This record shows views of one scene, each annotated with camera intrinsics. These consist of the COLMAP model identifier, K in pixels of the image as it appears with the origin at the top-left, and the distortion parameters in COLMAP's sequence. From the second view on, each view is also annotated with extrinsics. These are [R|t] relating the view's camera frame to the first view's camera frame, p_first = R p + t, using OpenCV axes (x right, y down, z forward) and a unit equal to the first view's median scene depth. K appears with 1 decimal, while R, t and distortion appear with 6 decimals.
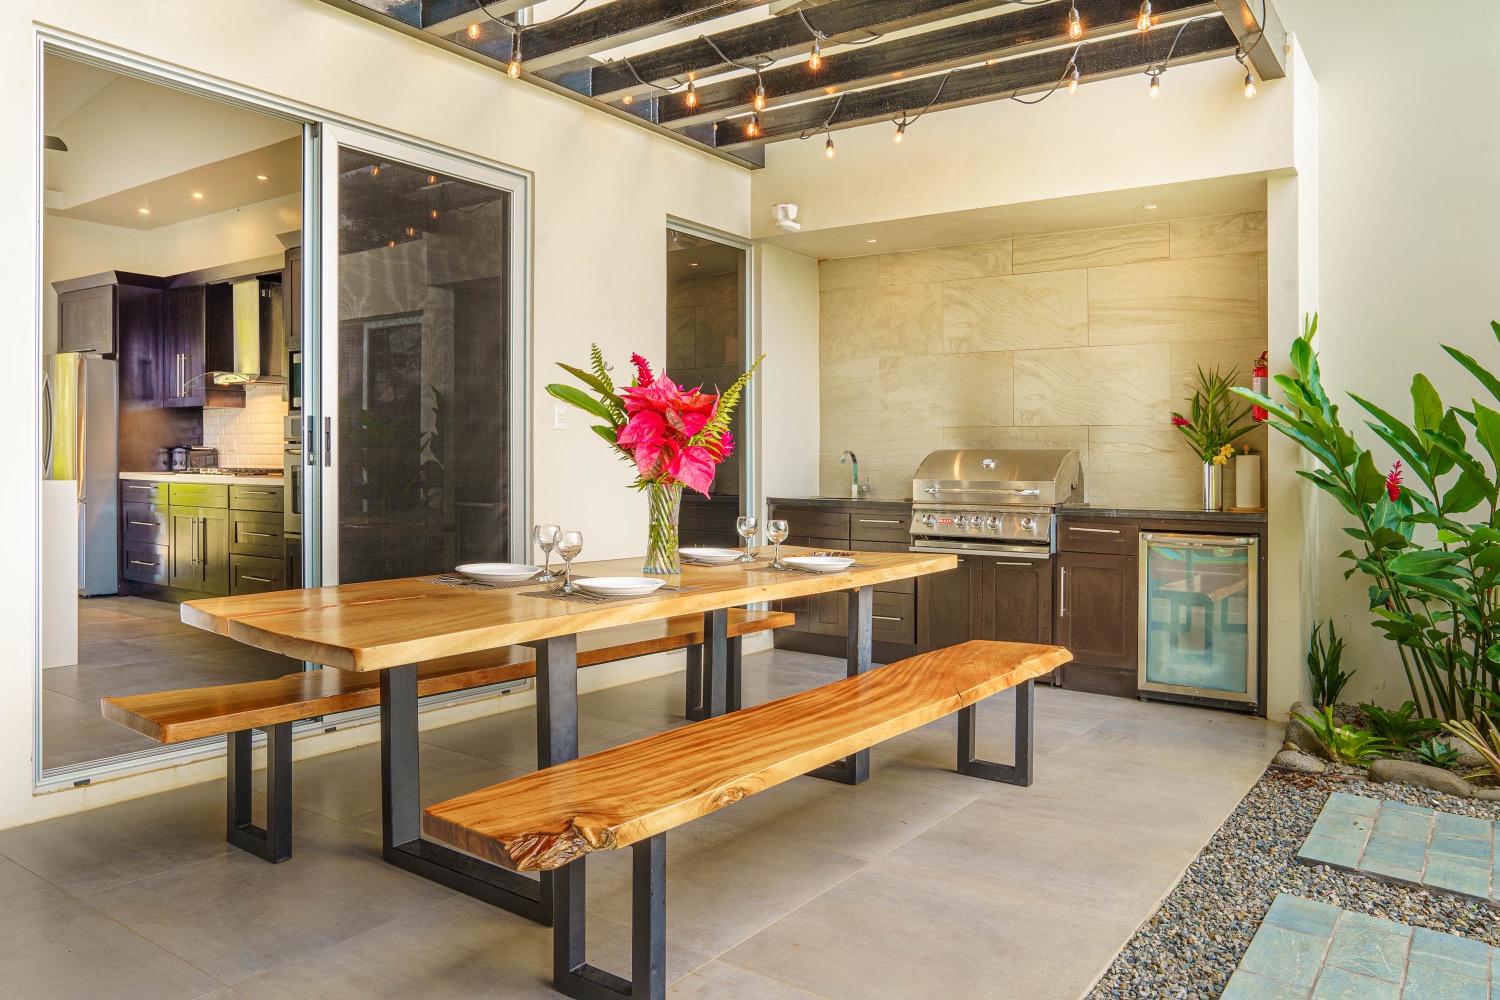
lens RADIAL K [[1068.0, 0, 752.3], [0, 1068.0, 466.0], [0, 0, 1]] dist [-0.039883, 0.039266]
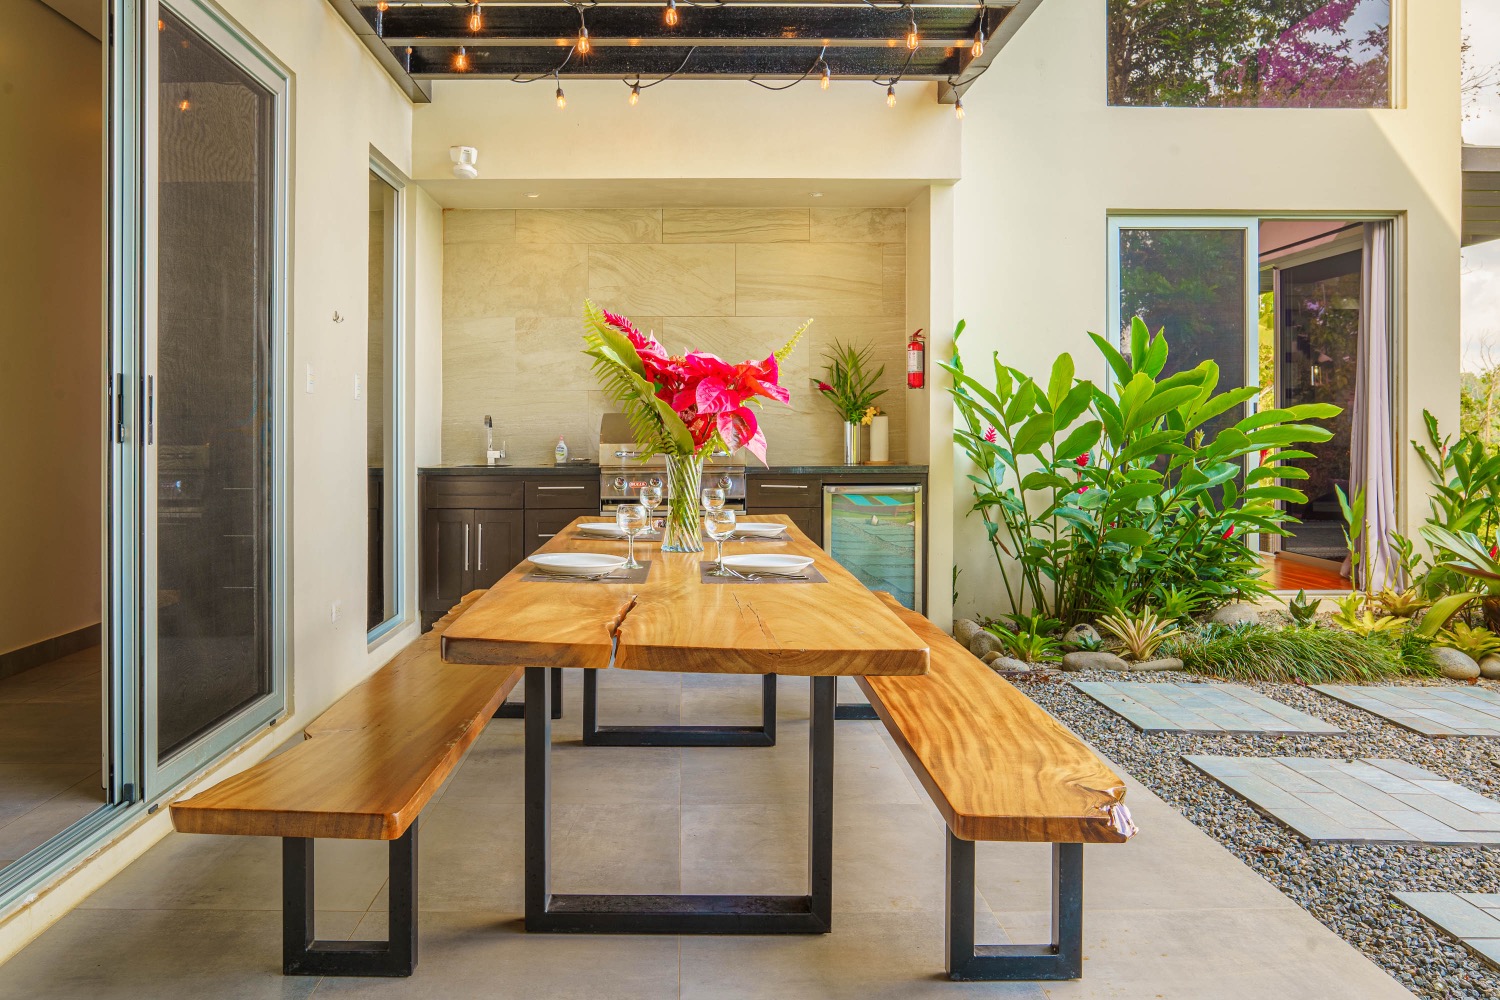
lens RADIAL K [[1094.0, 0, 675.7], [0, 1094.0, 423.4], [0, 0, 1]] dist [-0.040350, 0.047164]
pose [[0.814864, -0.012529, 0.579517, -0.380940], [0.014853, 0.999889, 0.000732, -0.005854], [-0.579462, 0.008011, 0.814960, 0.136924]]
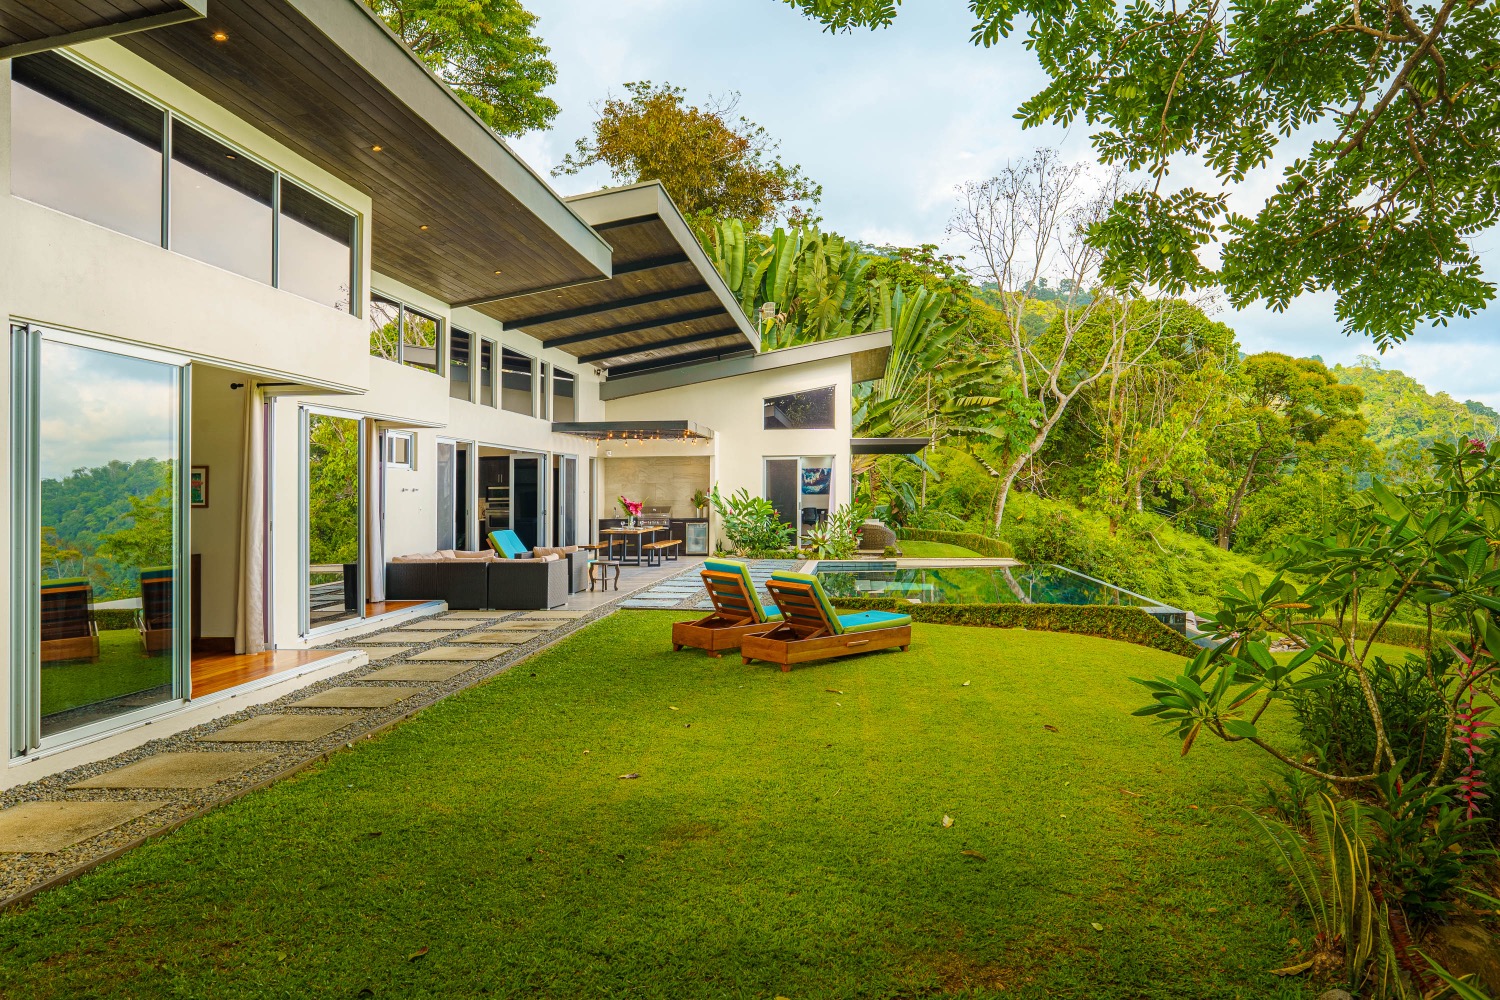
lens RADIAL K [[1049.5, 0, 758.5], [0, 1049.5, 481.4], [0, 0, 1]] dist [-0.040527, 0.036691]
pose [[0.864091, 0.017161, 0.503042, -1.649899], [0.008804, 0.998750, -0.049195, 0.105277], [-0.503258, 0.046938, 0.862861, -3.107469]]
